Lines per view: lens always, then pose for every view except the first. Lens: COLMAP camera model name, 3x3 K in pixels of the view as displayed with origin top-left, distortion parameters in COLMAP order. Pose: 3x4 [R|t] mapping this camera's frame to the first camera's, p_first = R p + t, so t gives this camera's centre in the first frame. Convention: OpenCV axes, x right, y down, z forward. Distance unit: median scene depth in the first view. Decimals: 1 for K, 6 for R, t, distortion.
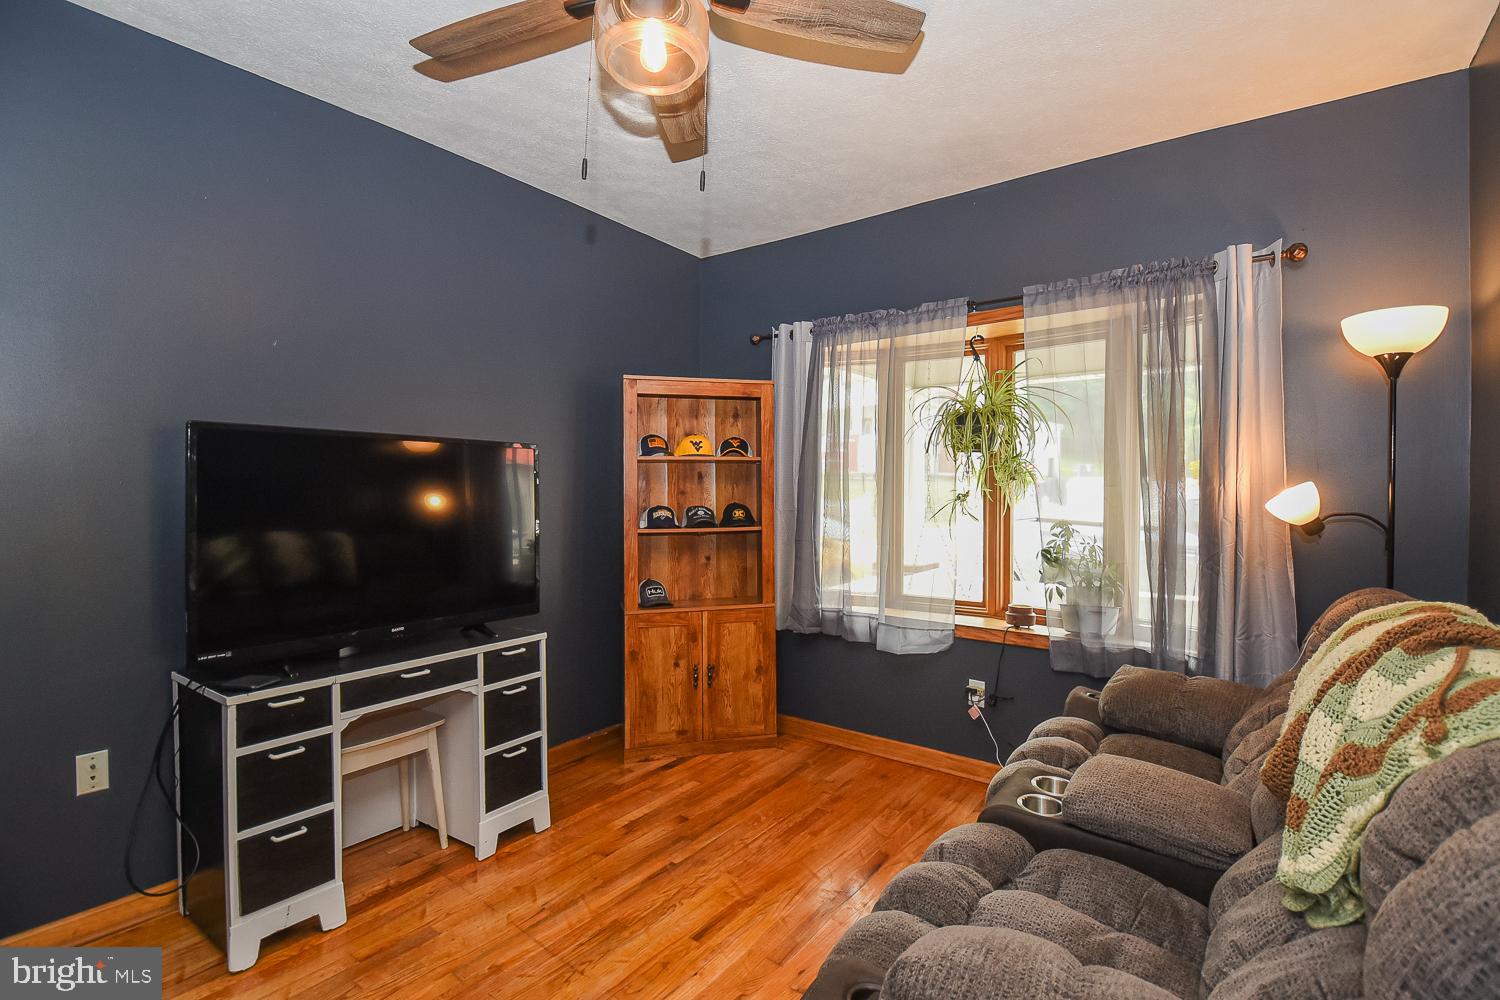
lens RADIAL K [[661.9, 0, 745.1], [0, 661.9, 486.5], [0, 0, 1]] dist [0.004312, -0.017620]
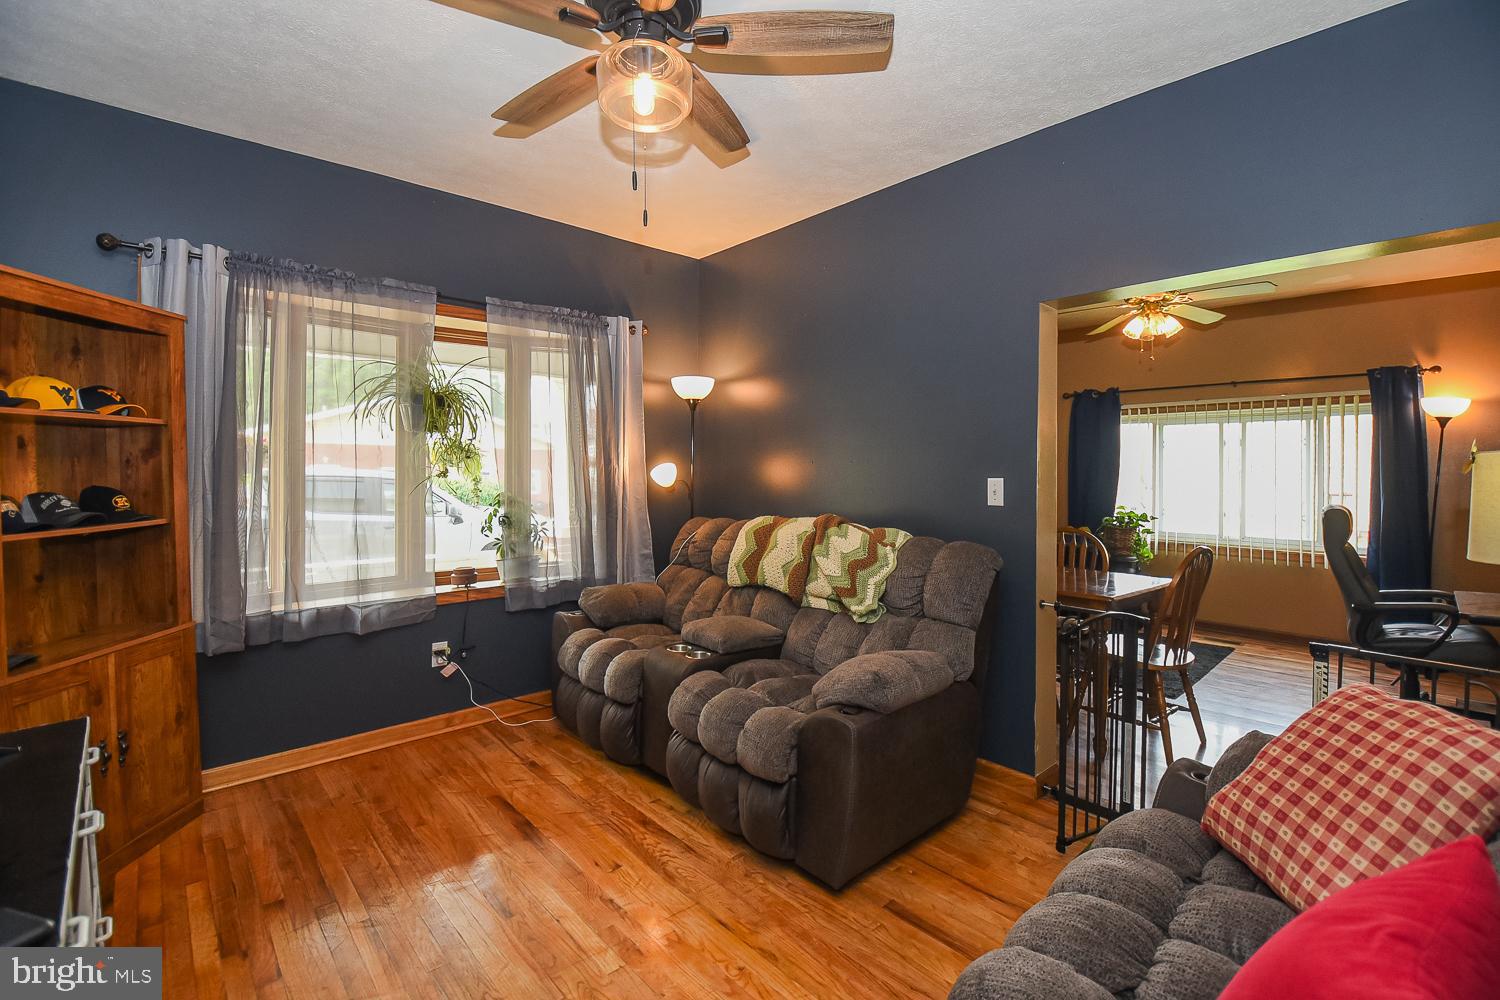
lens RADIAL K [[689.3, 0, 758.9], [0, 689.3, 453.2], [0, 0, 1]] dist [-0.021572, -0.006090]
pose [[0.174242, 0.019110, 0.984517, -0.598979], [-0.007972, 0.999806, -0.017996, -0.001399], [-0.984671, -0.004713, 0.174360, 0.258441]]
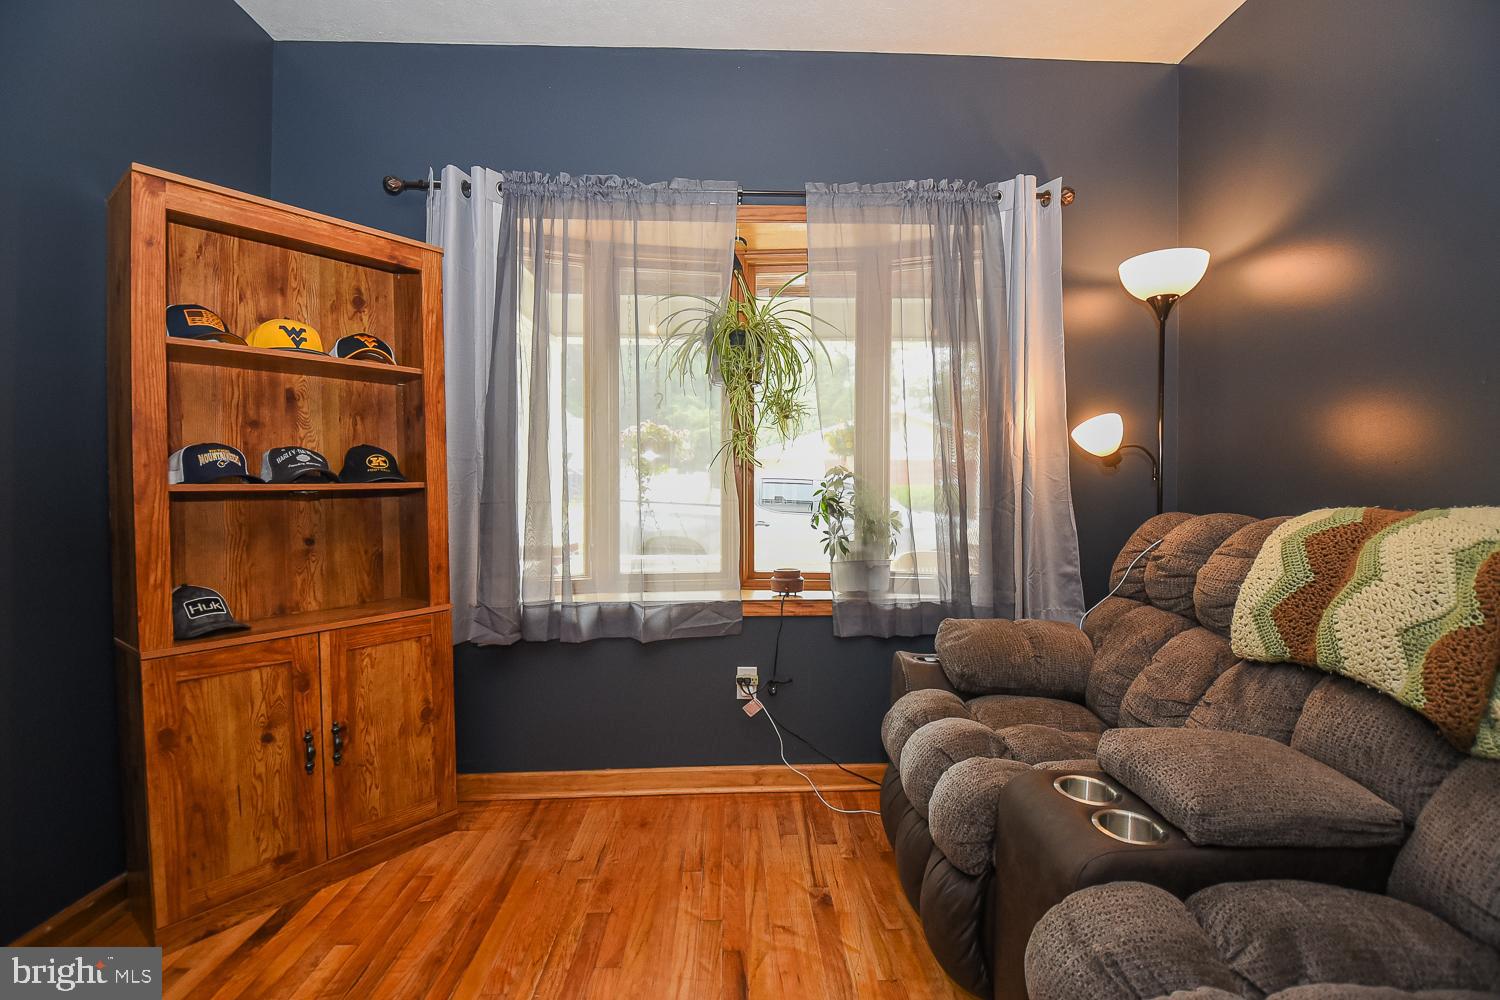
lens RADIAL K [[661.9, 0, 746.0], [0, 661.9, 492.6], [0, 0, 1]] dist [0.004312, -0.017620]
pose [[0.774030, -0.008797, 0.633088, -0.137238], [-0.003388, 0.999832, 0.018035, 0.059800], [-0.633140, -0.016105, 0.773870, 0.344721]]
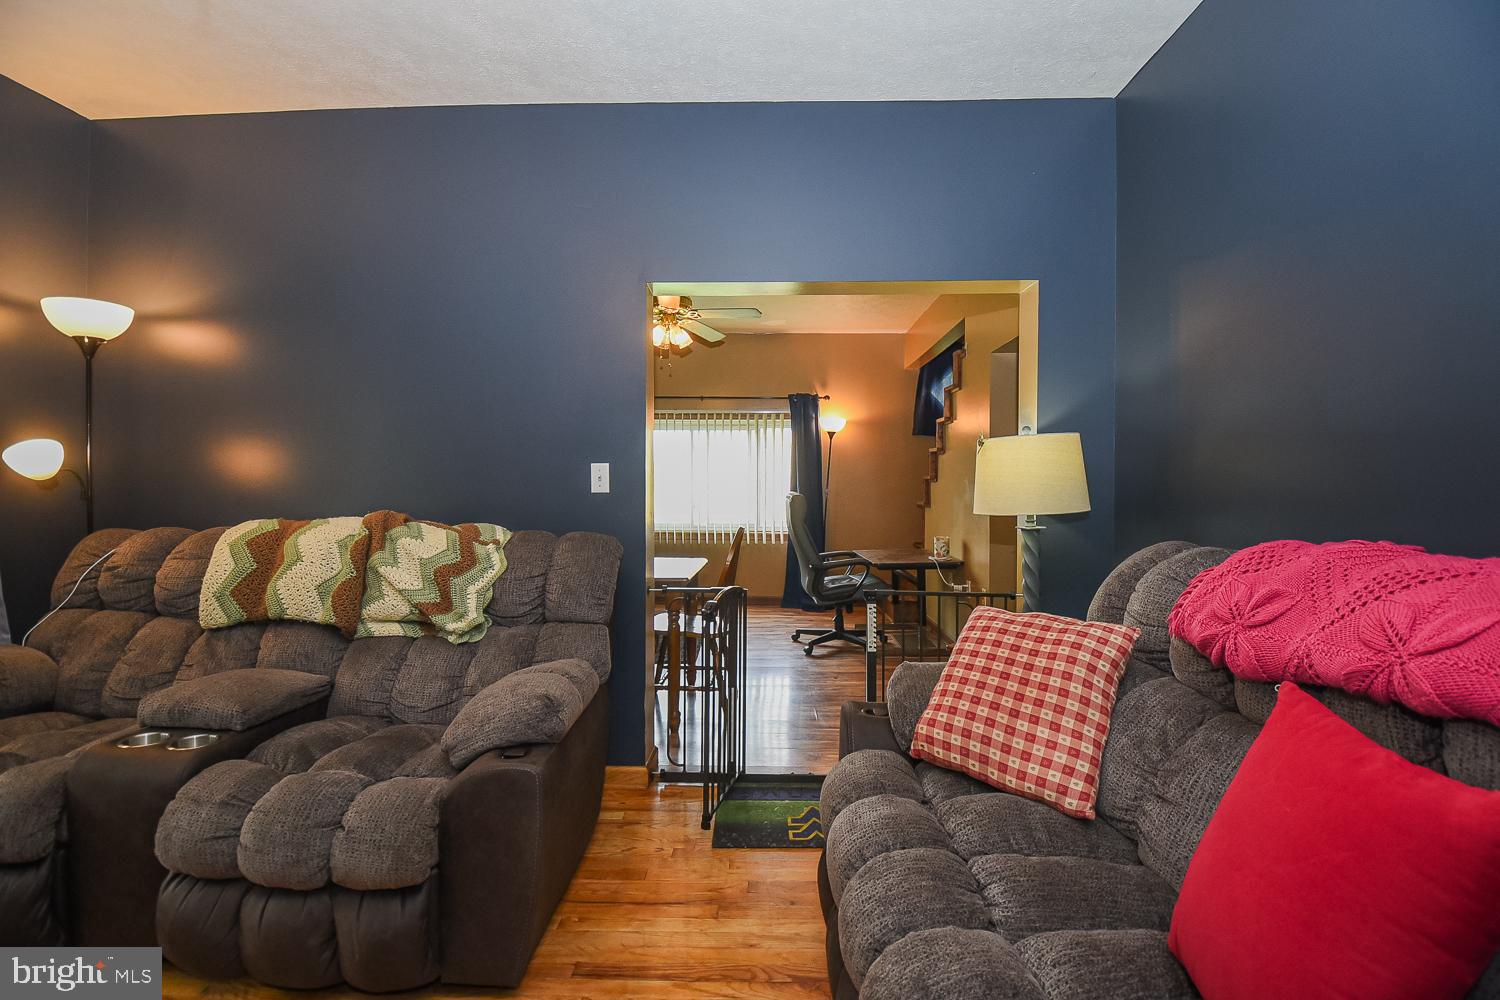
lens RADIAL K [[661.9, 0, 767.9], [0, 661.9, 490.4], [0, 0, 1]] dist [0.004312, -0.017620]
pose [[-0.609791, -0.017381, 0.792372, -0.432432], [-0.008992, 0.999847, 0.015013, 0.029757], [-0.792512, 0.002030, -0.609854, 0.432511]]
